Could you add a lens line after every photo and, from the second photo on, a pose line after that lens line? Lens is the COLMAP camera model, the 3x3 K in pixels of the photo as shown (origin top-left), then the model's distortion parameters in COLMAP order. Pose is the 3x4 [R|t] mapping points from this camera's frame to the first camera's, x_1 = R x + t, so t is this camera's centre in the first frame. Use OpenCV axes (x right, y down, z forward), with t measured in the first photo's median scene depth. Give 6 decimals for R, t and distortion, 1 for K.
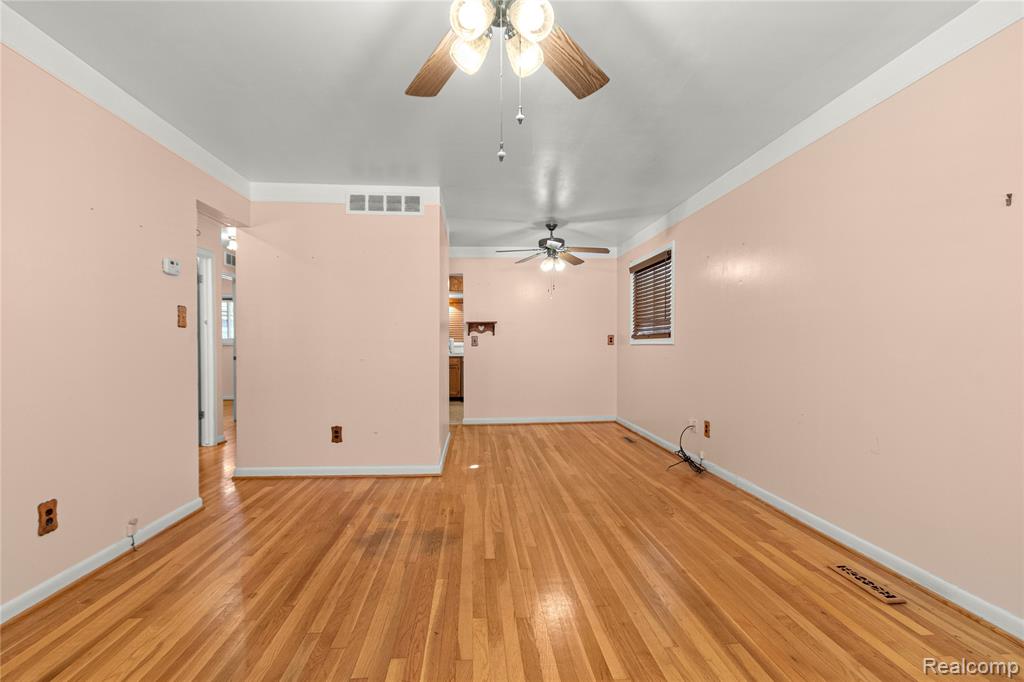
lens RADIAL K [[471.7, 0, 503.9], [0, 471.7, 349.7], [0, 0, 1]] dist [0.002150, 0.000746]
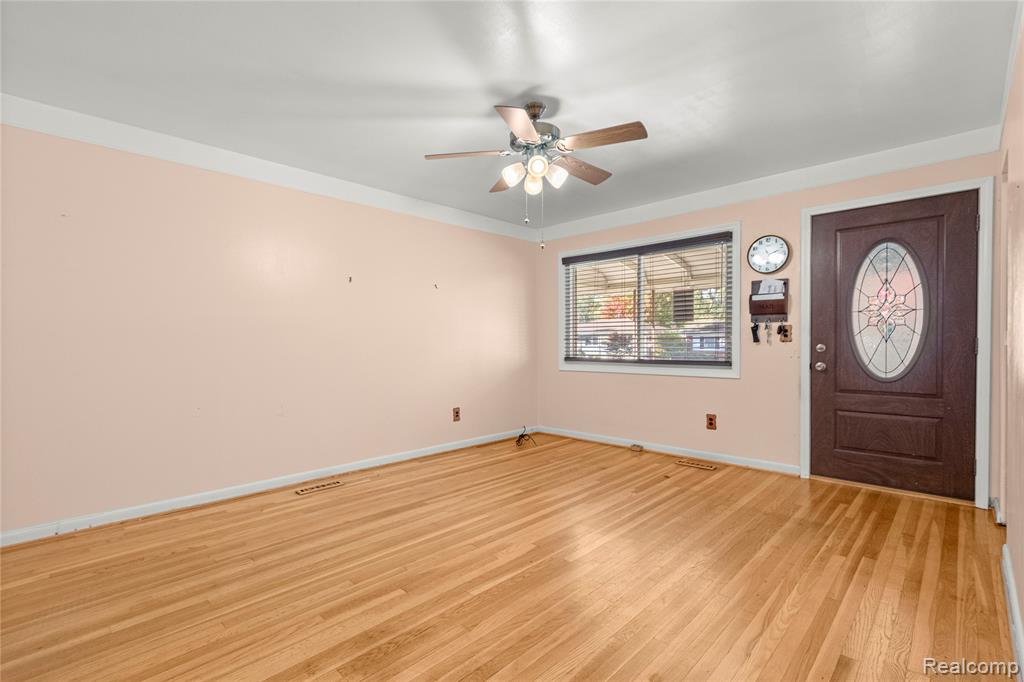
lens RADIAL K [[470.0, 0, 501.9], [0, 470.0, 349.8], [0, 0, 1]] dist [0.000631, 0.000104]
pose [[-0.665077, -0.004904, 0.746758, -0.605371], [0.016141, 0.999650, 0.020940, -0.011246], [-0.746600, 0.025981, -0.664766, 1.089569]]
